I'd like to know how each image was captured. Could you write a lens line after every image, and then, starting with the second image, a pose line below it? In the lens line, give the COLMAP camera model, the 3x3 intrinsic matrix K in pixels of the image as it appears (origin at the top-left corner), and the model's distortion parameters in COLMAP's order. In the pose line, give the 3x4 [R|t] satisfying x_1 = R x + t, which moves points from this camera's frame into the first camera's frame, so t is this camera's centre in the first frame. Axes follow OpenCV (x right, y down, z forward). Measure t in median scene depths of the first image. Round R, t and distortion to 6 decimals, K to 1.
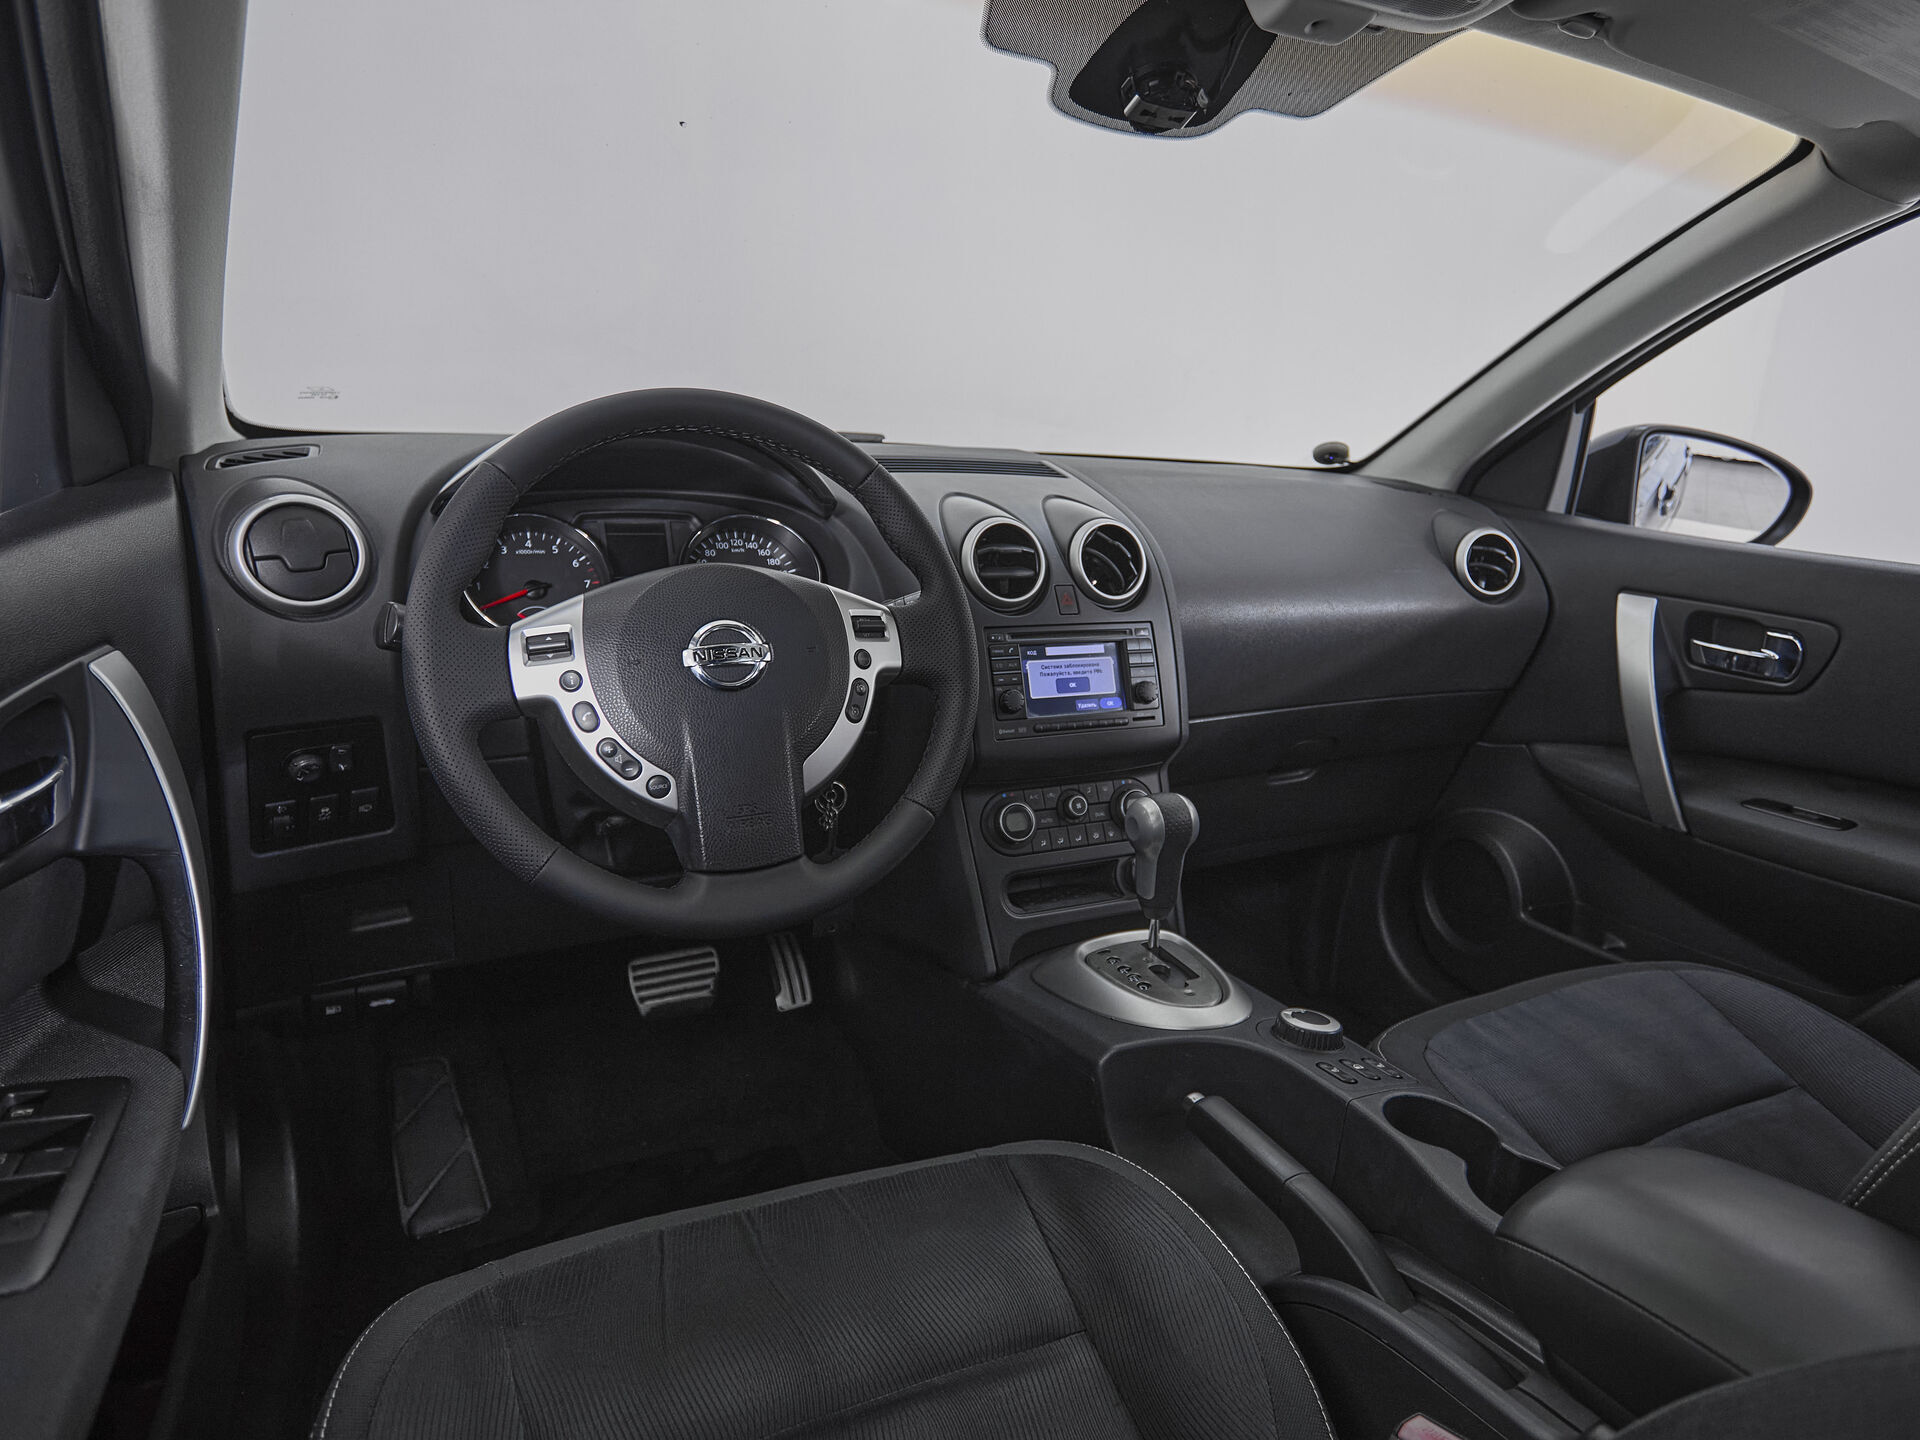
lens RADIAL K [[1119.4, 0, 1020.8], [0, 1119.4, 713.9], [0, 0, 1]] dist [-0.002223, 0.000291]
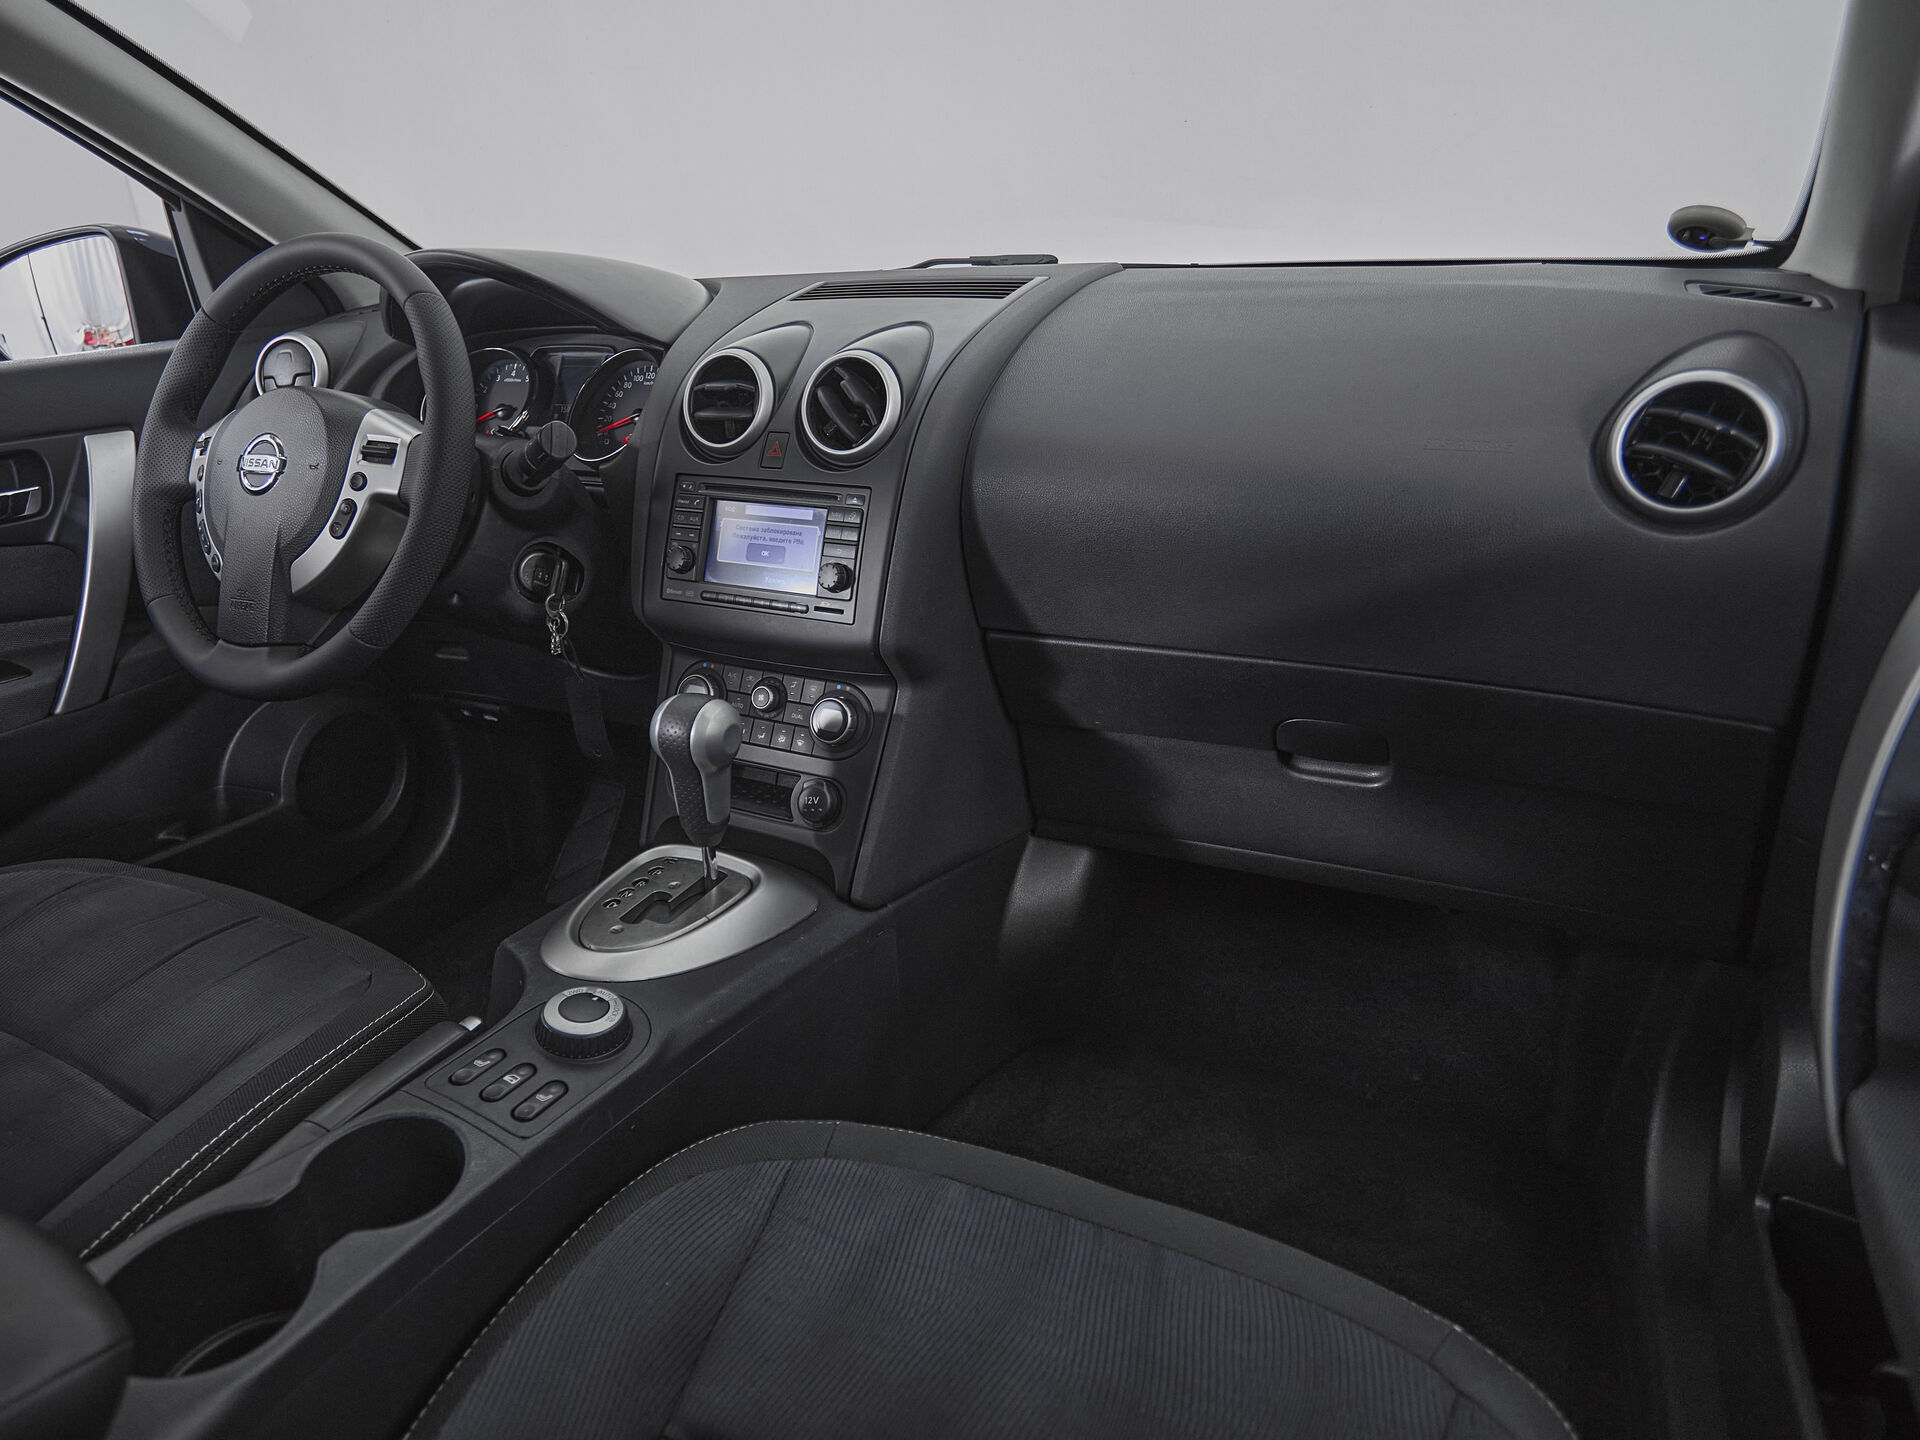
lens RADIAL K [[1133.5, 0, 937.3], [0, 1133.5, 659.2], [0, 0, 1]] dist [-0.001359, -0.000102]
pose [[0.586312, 0.206619, -0.783293, 0.815810], [-0.144952, 0.978079, 0.149500, -0.095752], [0.797012, 0.025886, 0.603409, 0.611182]]
